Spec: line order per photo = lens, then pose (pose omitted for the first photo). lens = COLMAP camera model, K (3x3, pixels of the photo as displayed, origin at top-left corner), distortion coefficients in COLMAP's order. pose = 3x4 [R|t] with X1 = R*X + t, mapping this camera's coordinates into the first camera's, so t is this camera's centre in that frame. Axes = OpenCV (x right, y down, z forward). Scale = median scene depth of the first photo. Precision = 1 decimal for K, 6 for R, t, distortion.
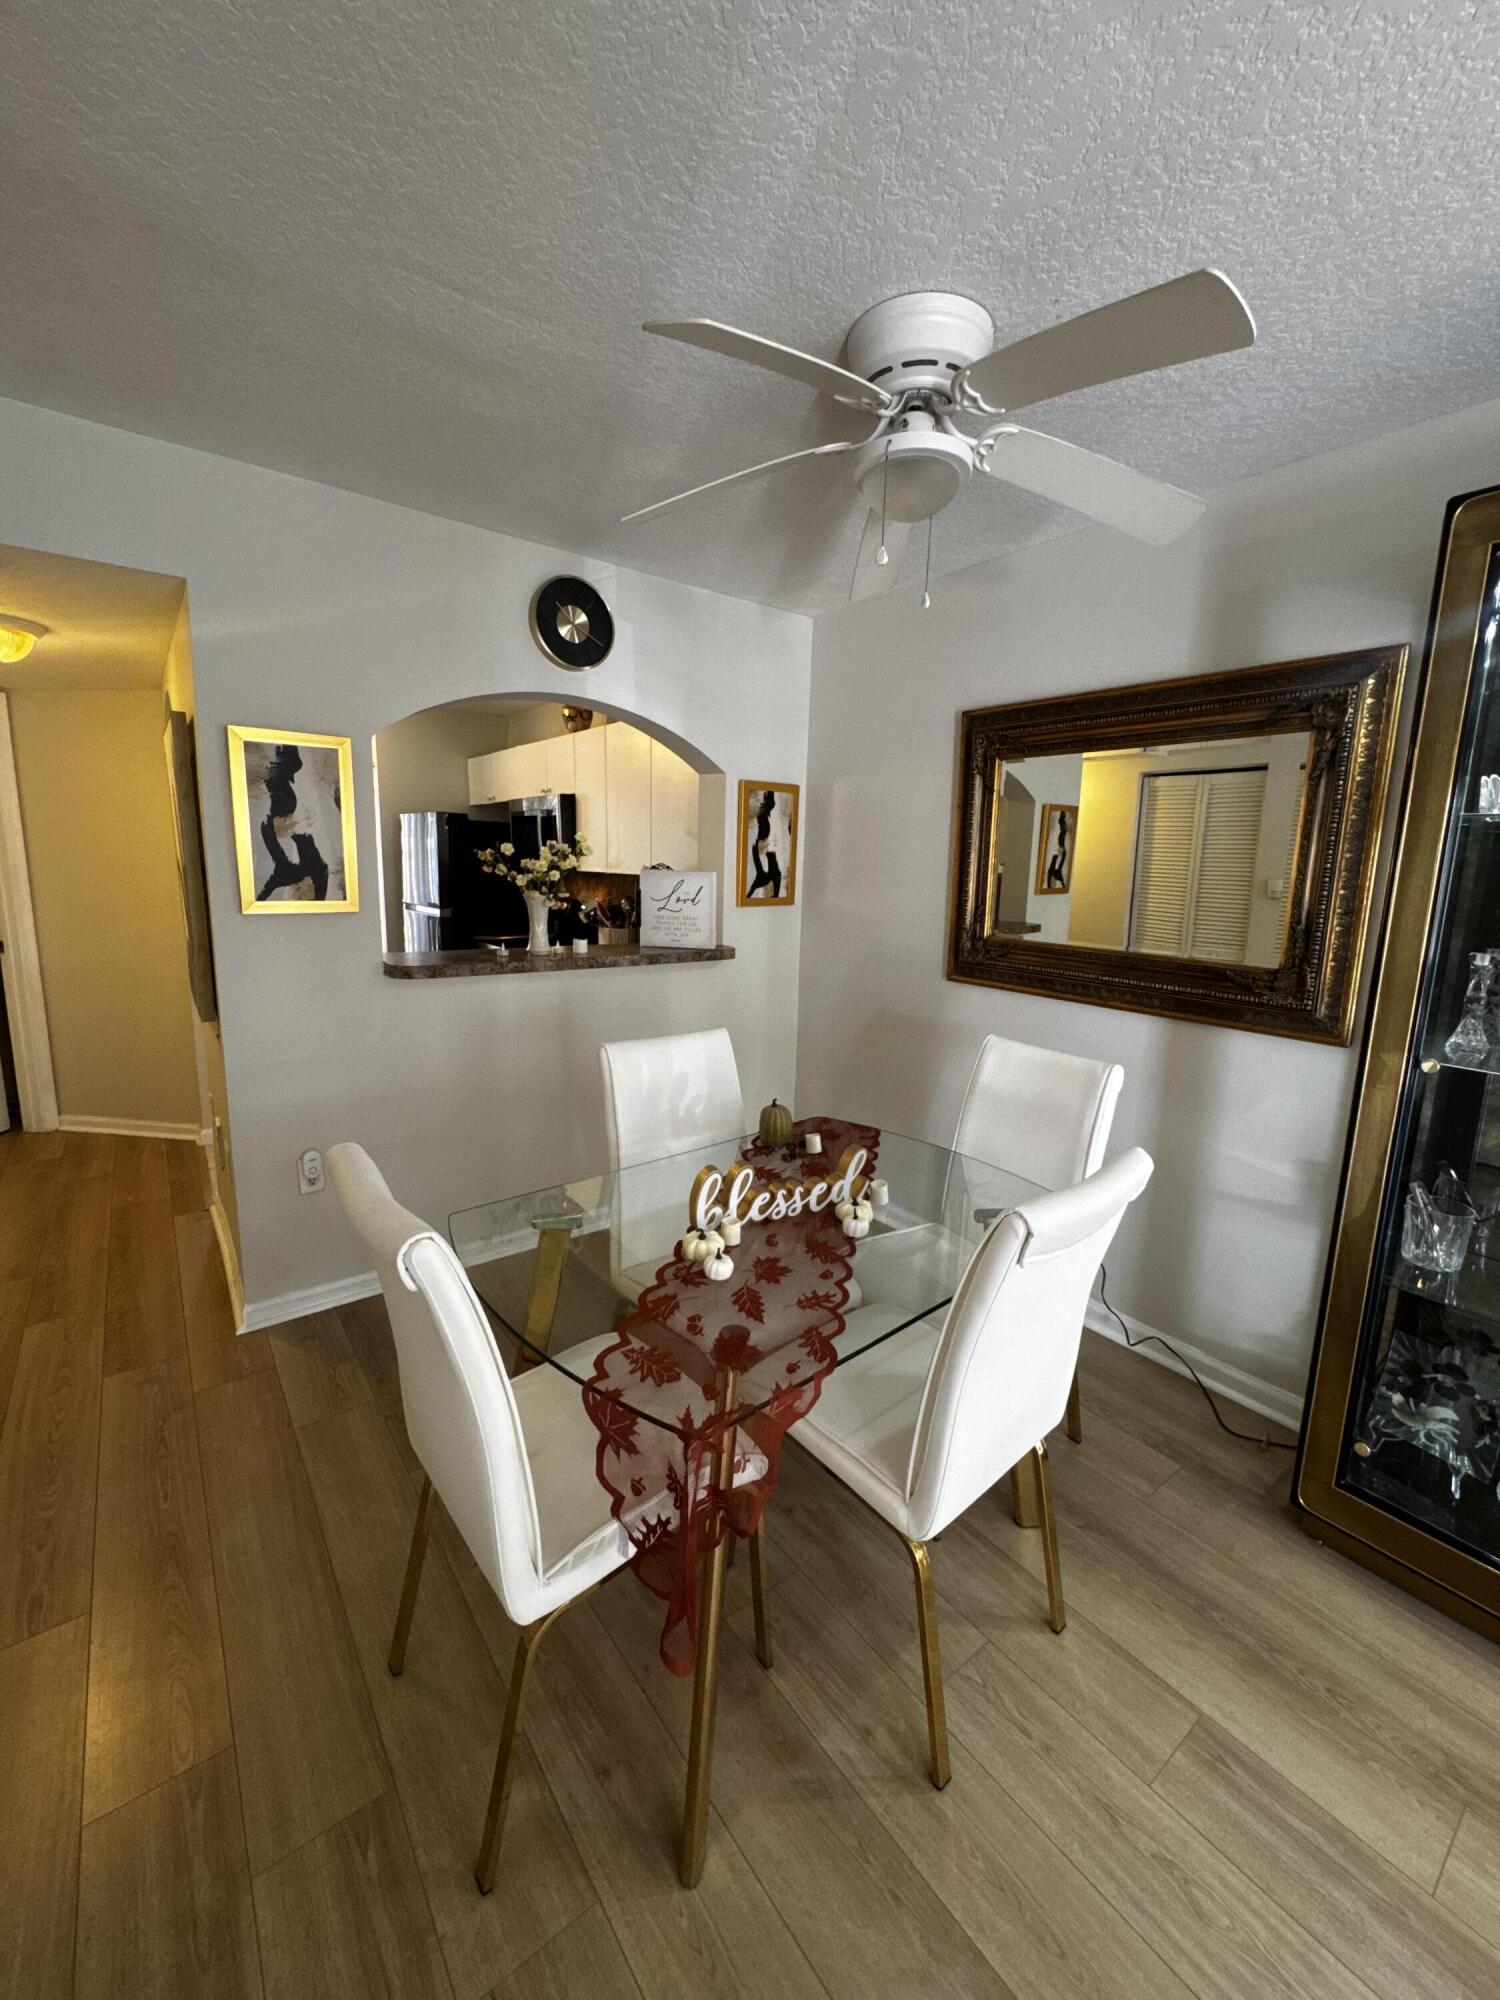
lens RADIAL K [[800.4, 0, 754.9], [0, 800.4, 995.4], [0, 0, 1]] dist [-0.002889, 0.000235]
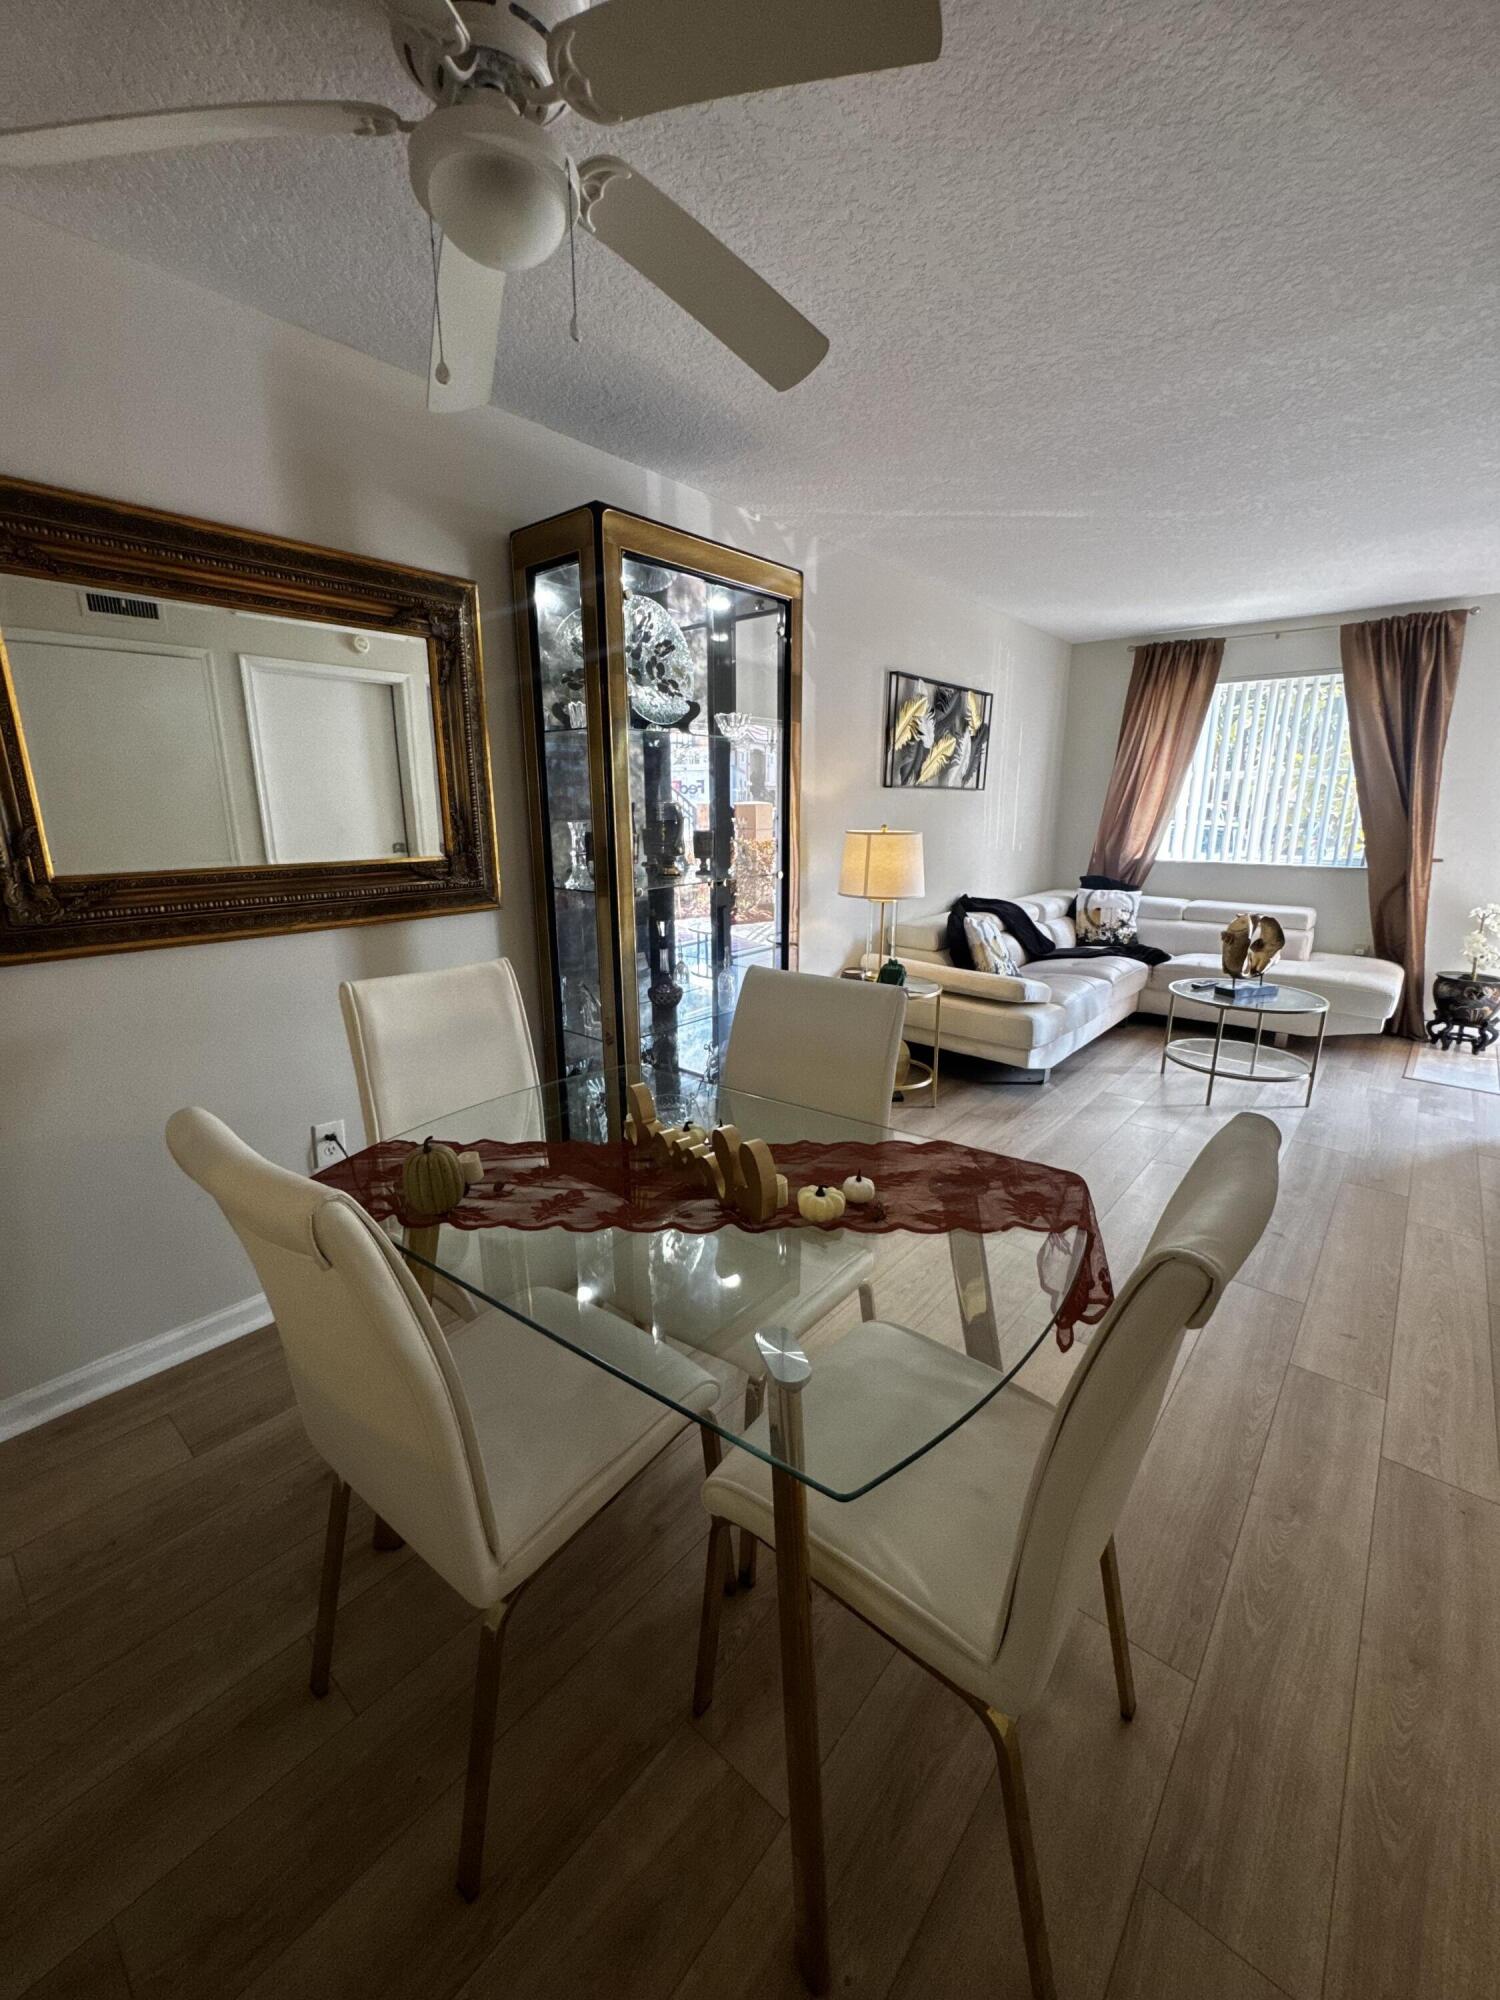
lens RADIAL K [[800.4, 0, 754.9], [0, 800.4, 1000.0], [0, 0, 1]] dist [-0.002889, 0.000235]
pose [[-0.206400, -0.262644, 0.942559, -0.501310], [0.158515, 0.941600, 0.297089, -0.098797], [-0.965542, 0.210728, -0.152713, 0.722040]]
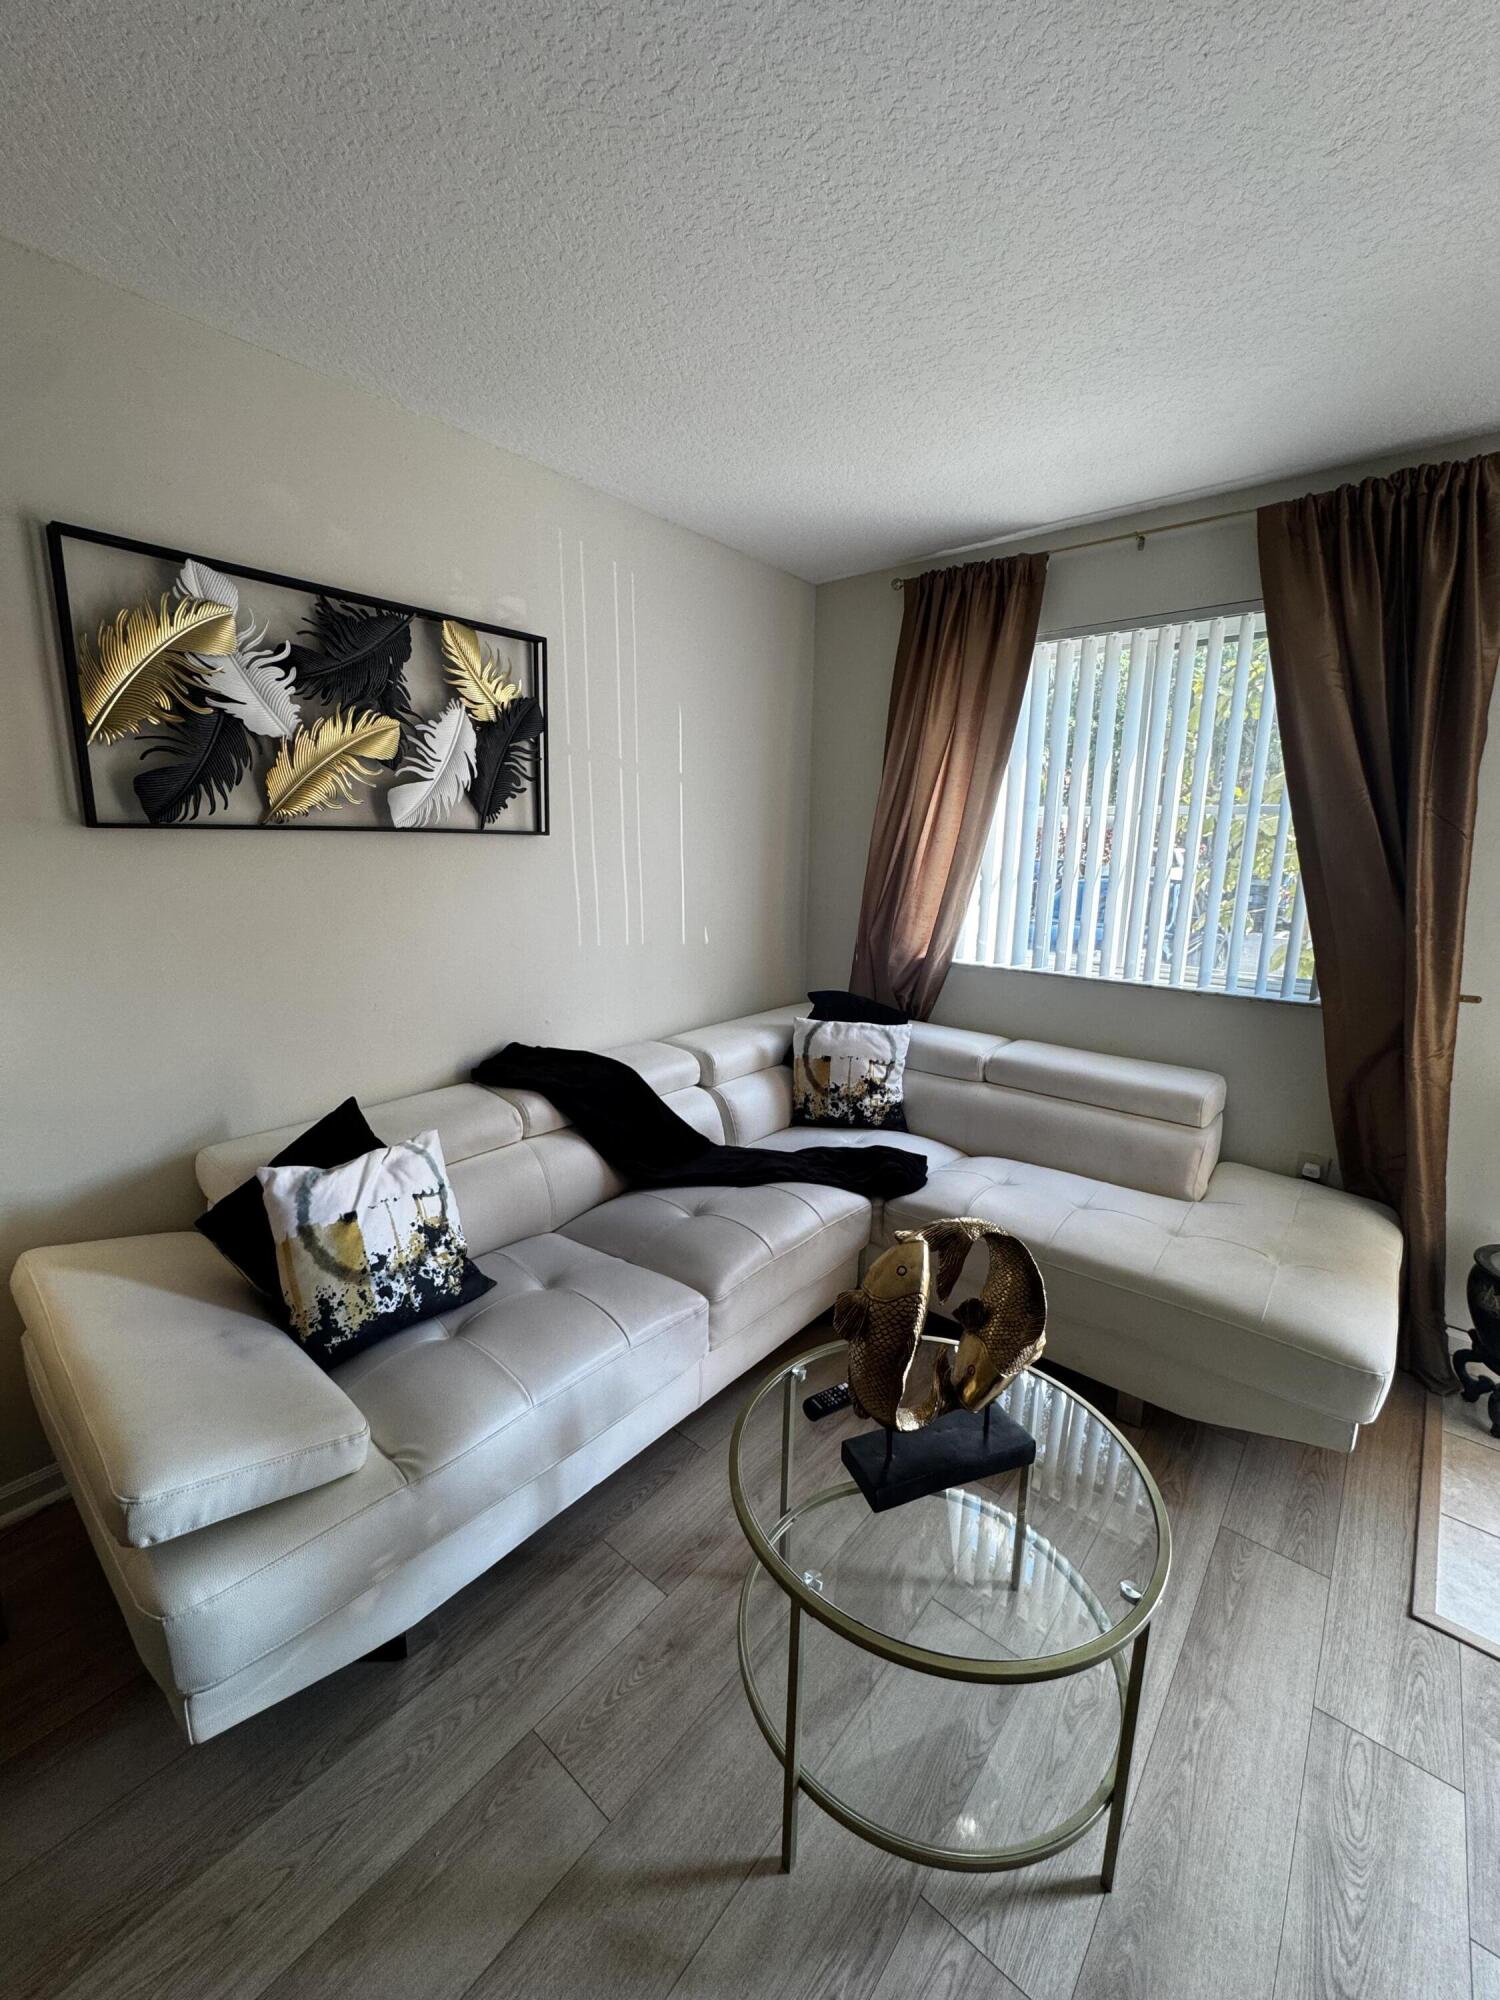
lens RADIAL K [[800.4, 0, 753.2], [0, 800.4, 999.8], [0, 0, 1]] dist [-0.002889, 0.000235]
pose [[-0.214232, -0.225784, 0.950330, 0.405123], [0.143403, 0.955106, 0.259245, 0.074516], [-0.966199, 0.191819, -0.172236, -0.327767]]
